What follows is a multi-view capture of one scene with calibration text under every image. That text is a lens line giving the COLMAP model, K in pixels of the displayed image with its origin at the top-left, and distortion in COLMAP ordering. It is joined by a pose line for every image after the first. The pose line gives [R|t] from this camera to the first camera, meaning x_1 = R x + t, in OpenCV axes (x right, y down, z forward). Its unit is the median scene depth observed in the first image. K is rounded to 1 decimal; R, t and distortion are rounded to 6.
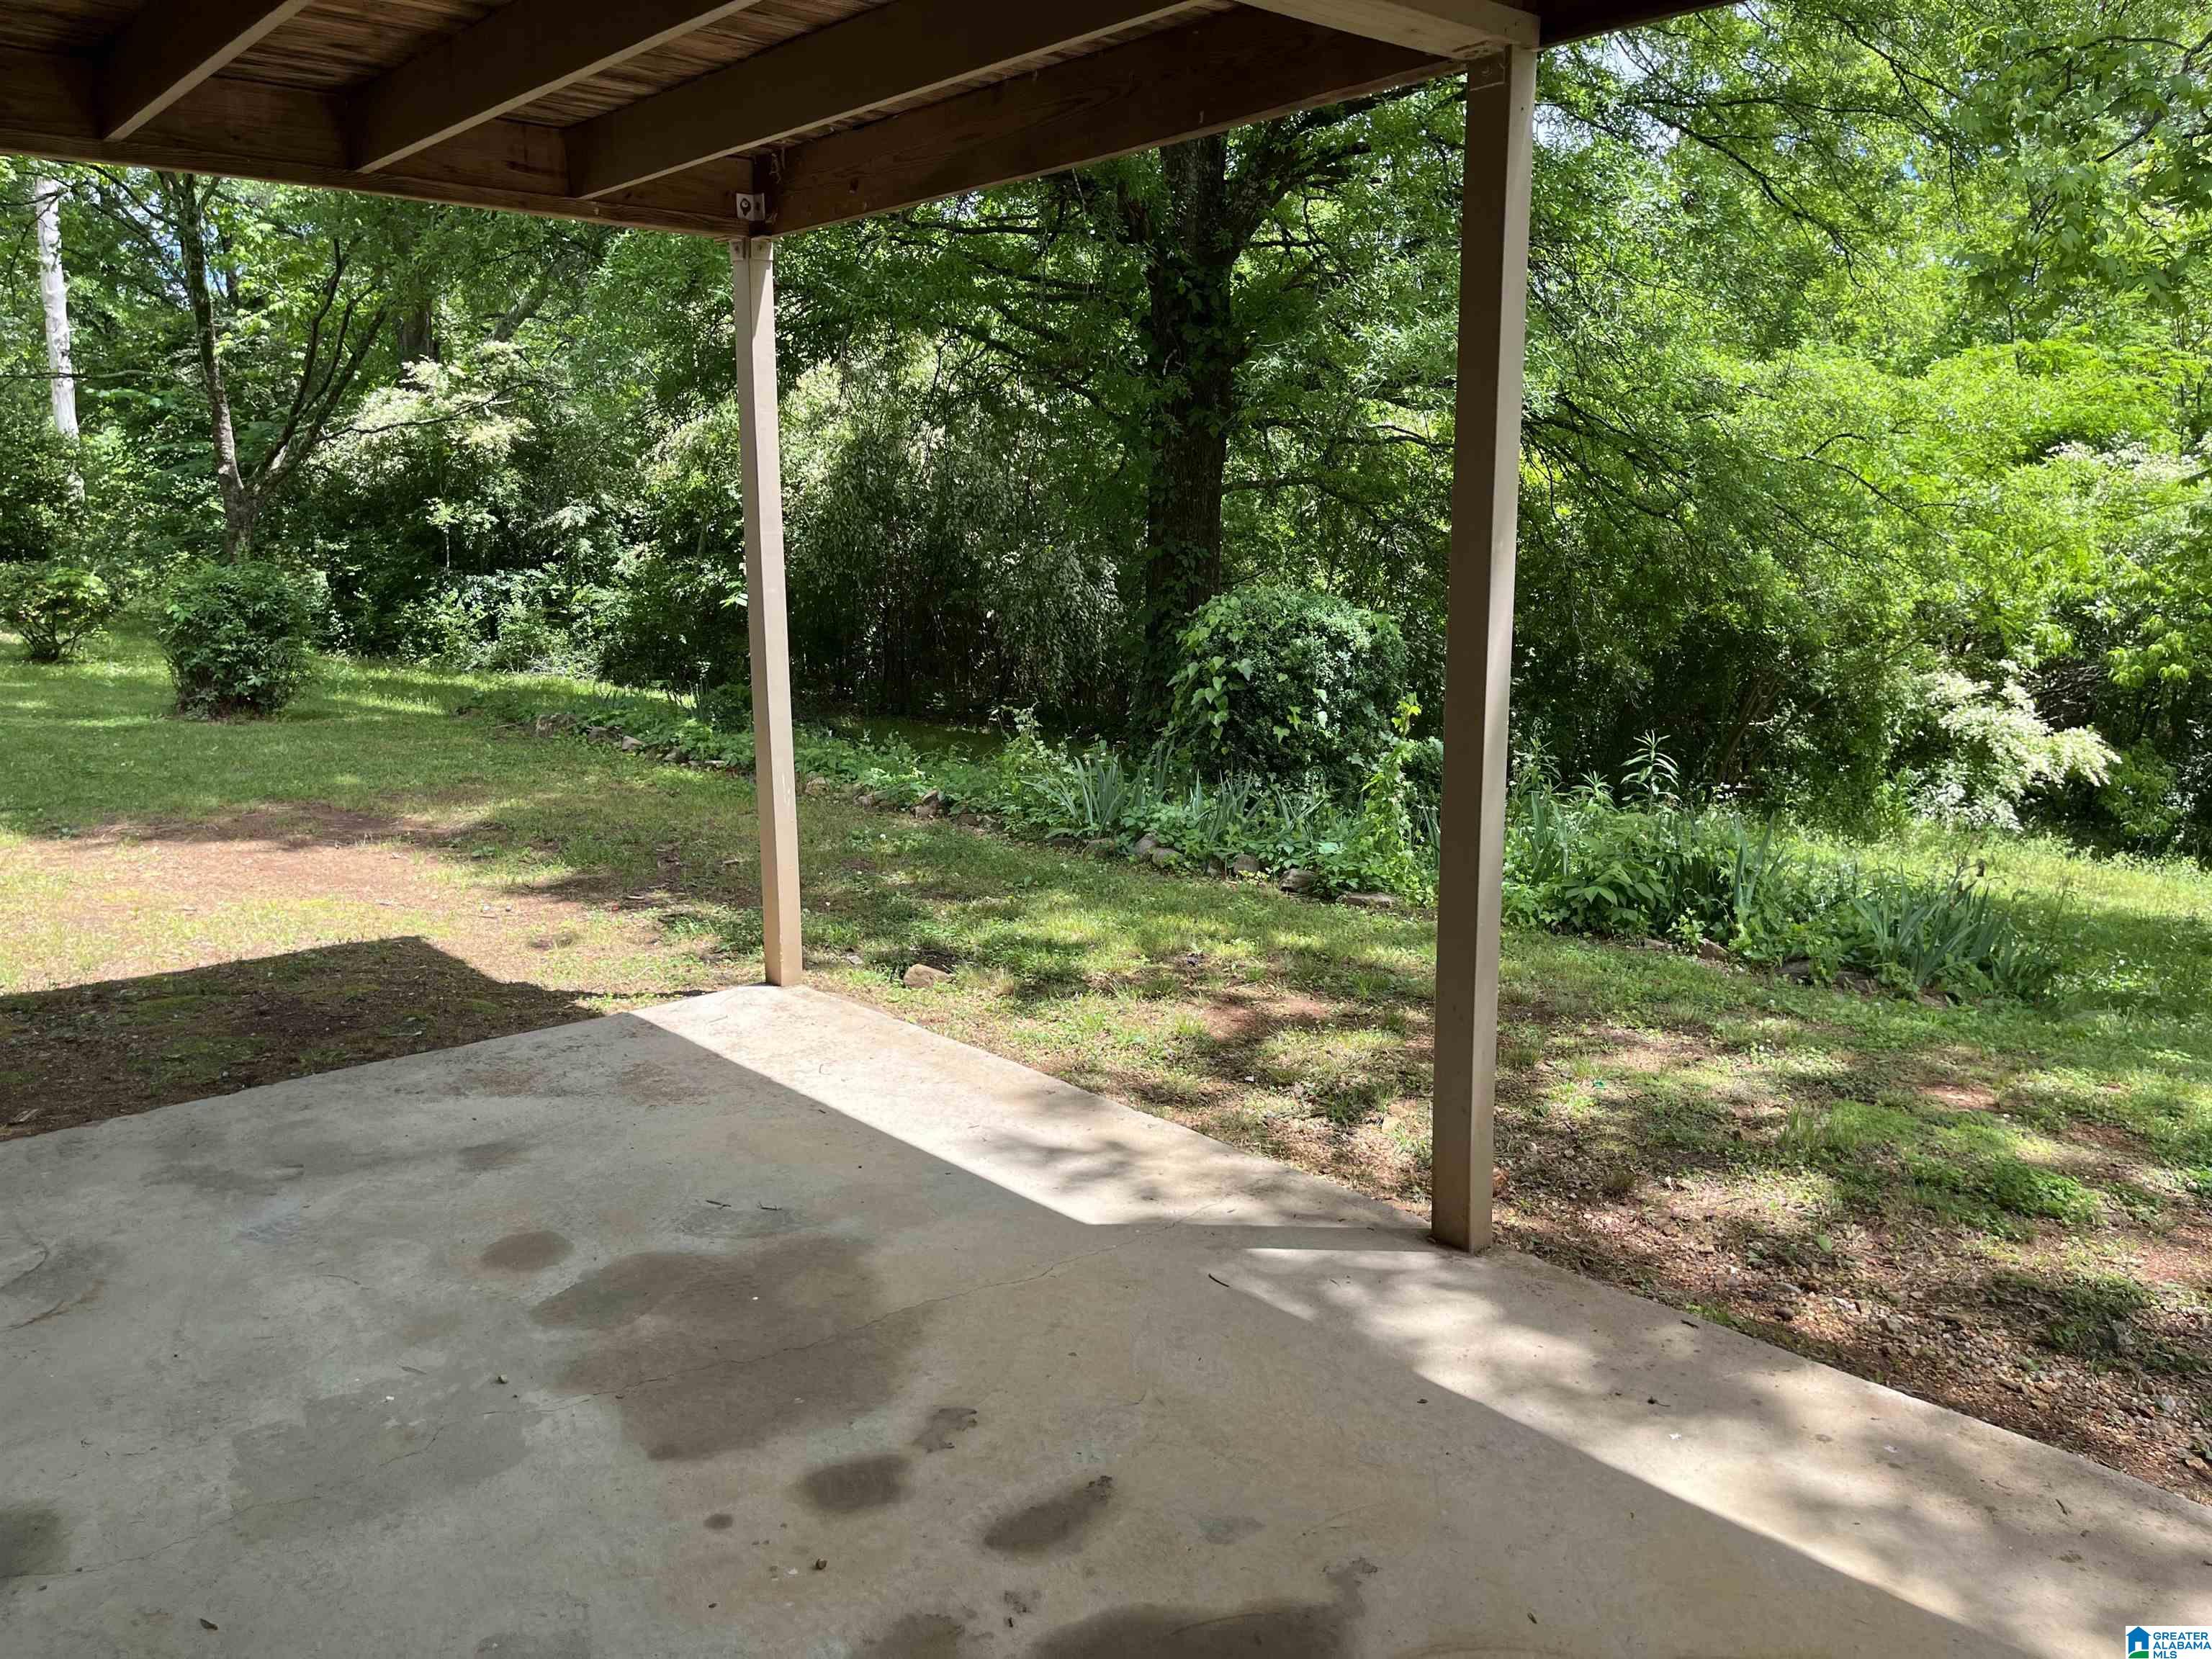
lens RADIAL K [[1660.6, 0, 1087.1], [0, 1660.6, 813.7], [0, 0, 1]] dist [0.061505, -0.085821]
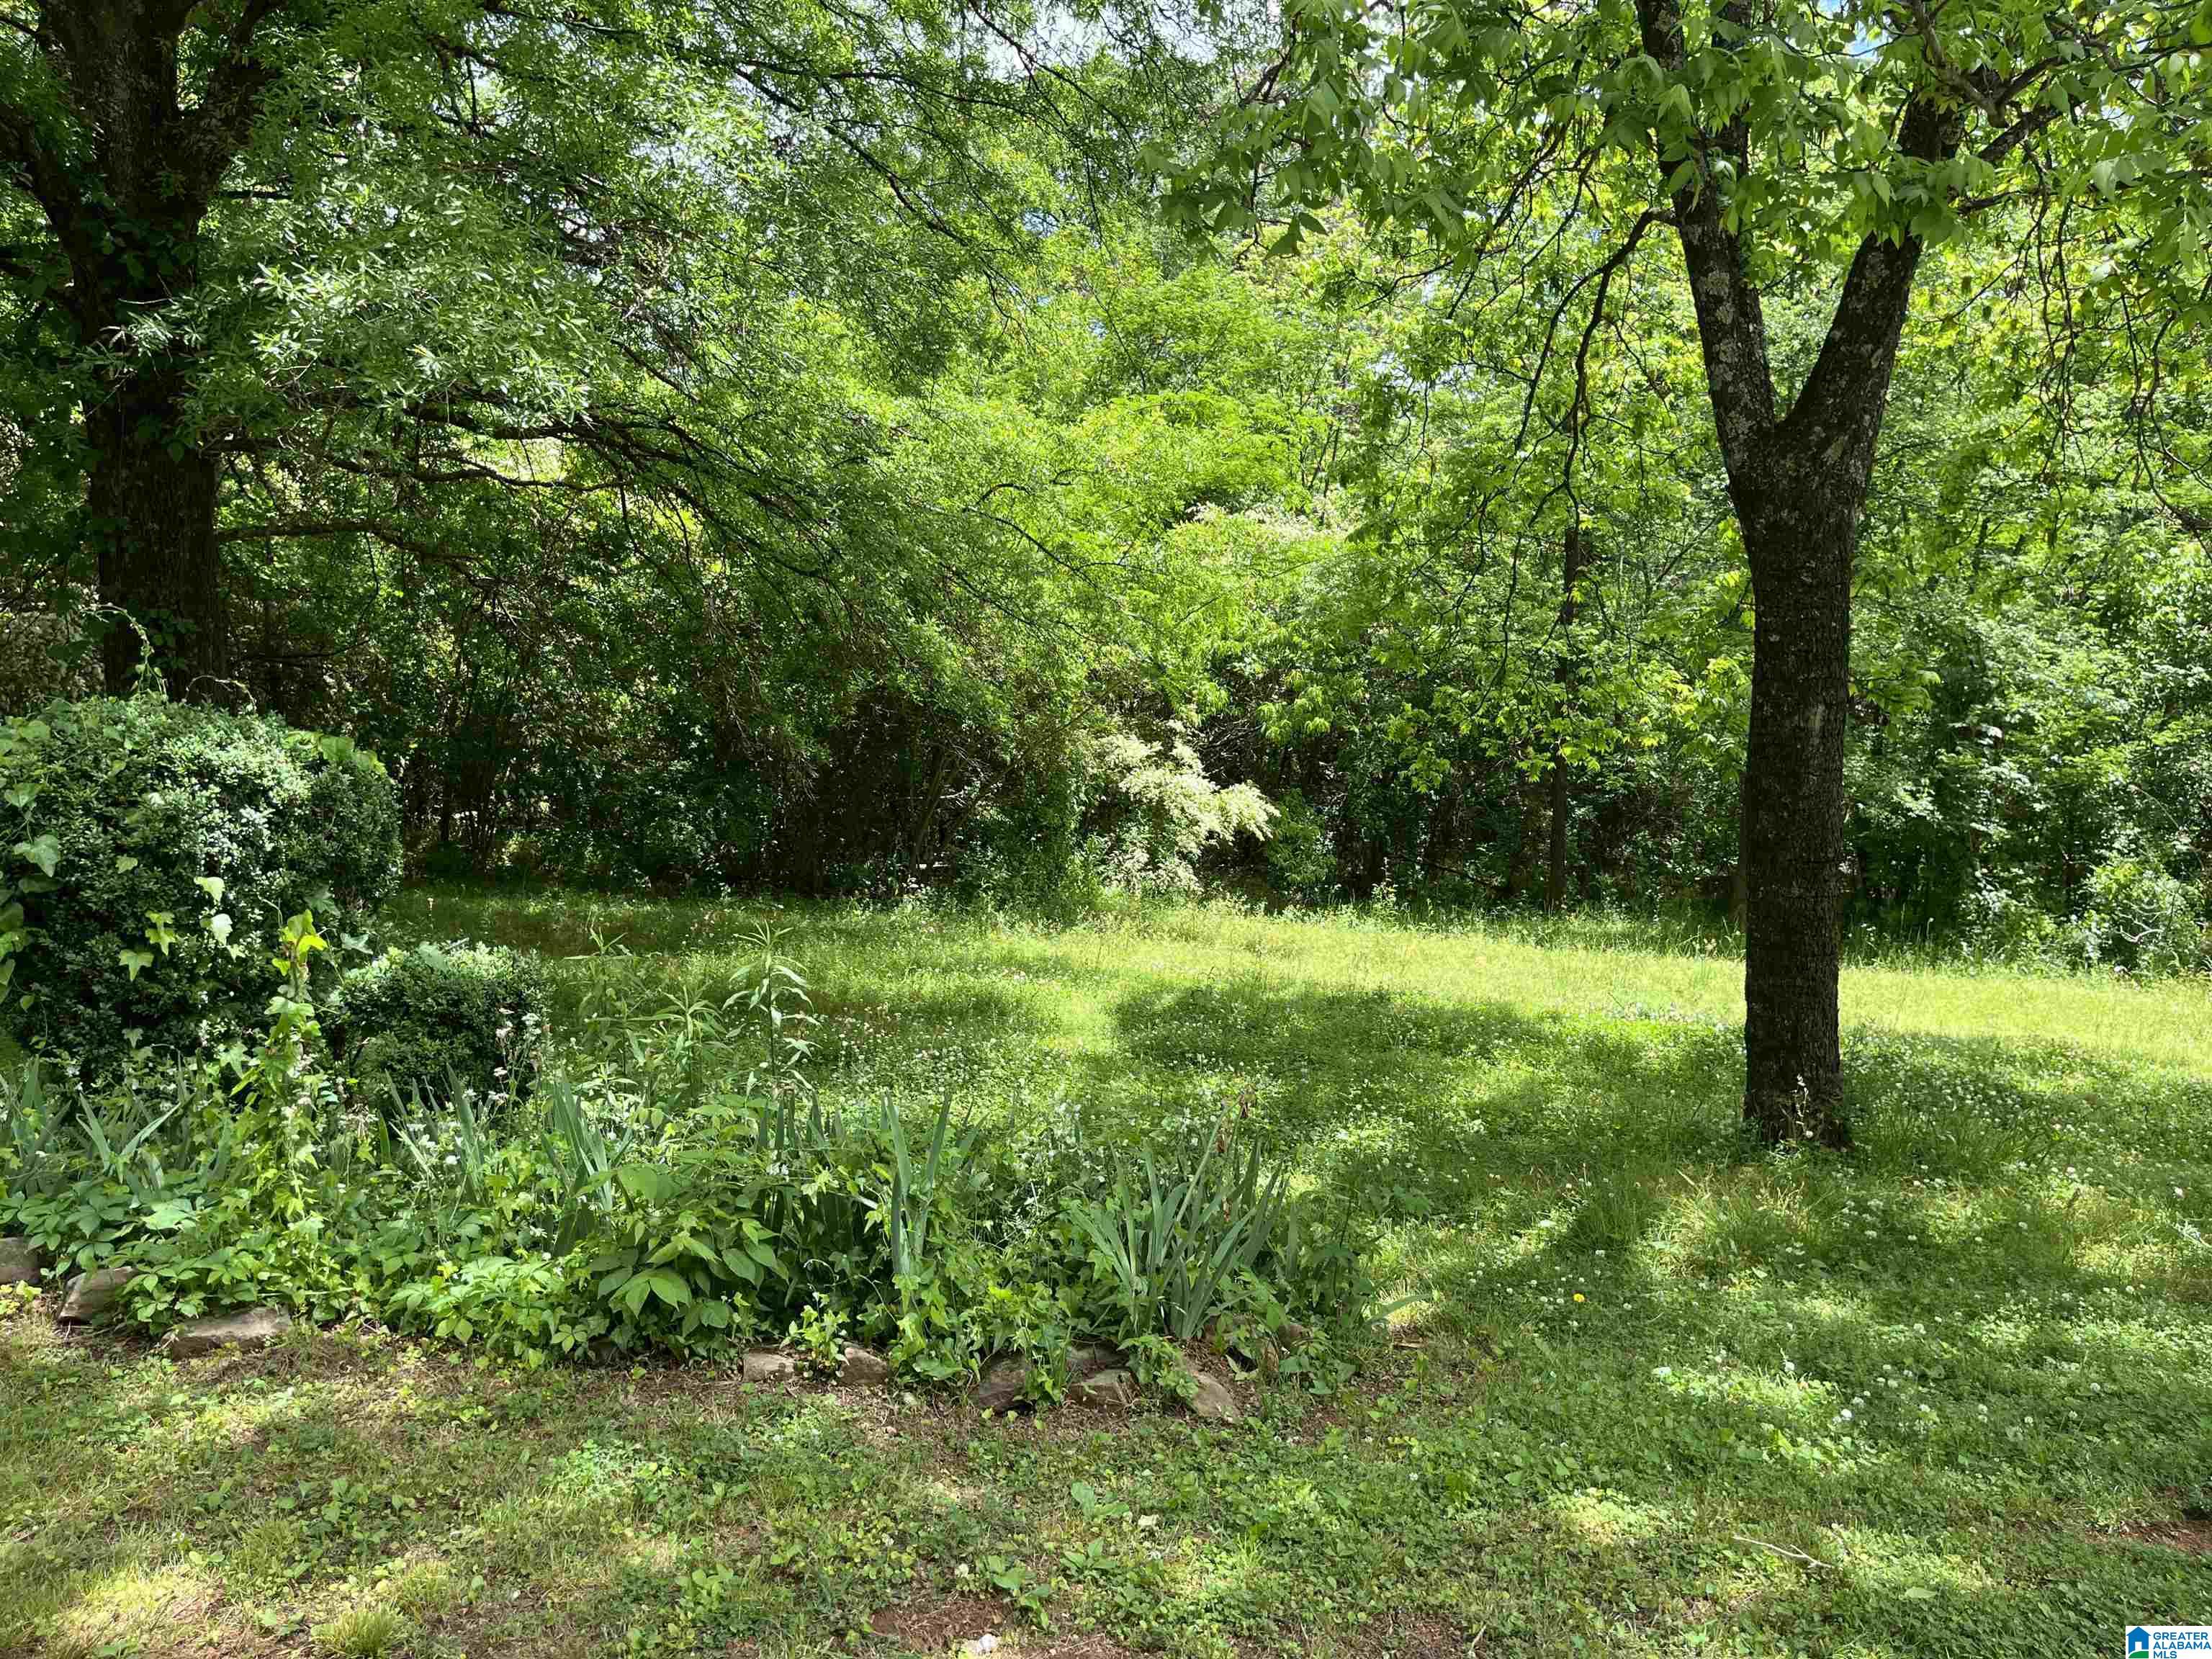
lens RADIAL K [[1660.6, 0, 1100.8], [0, 1660.6, 846.4], [0, 0, 1]] dist [0.061505, -0.085821]
pose [[0.891388, -0.076686, 0.446707, 0.085012], [0.083002, 0.996535, 0.005449, -0.034391], [-0.445577, 0.032220, 0.894664, 0.188159]]
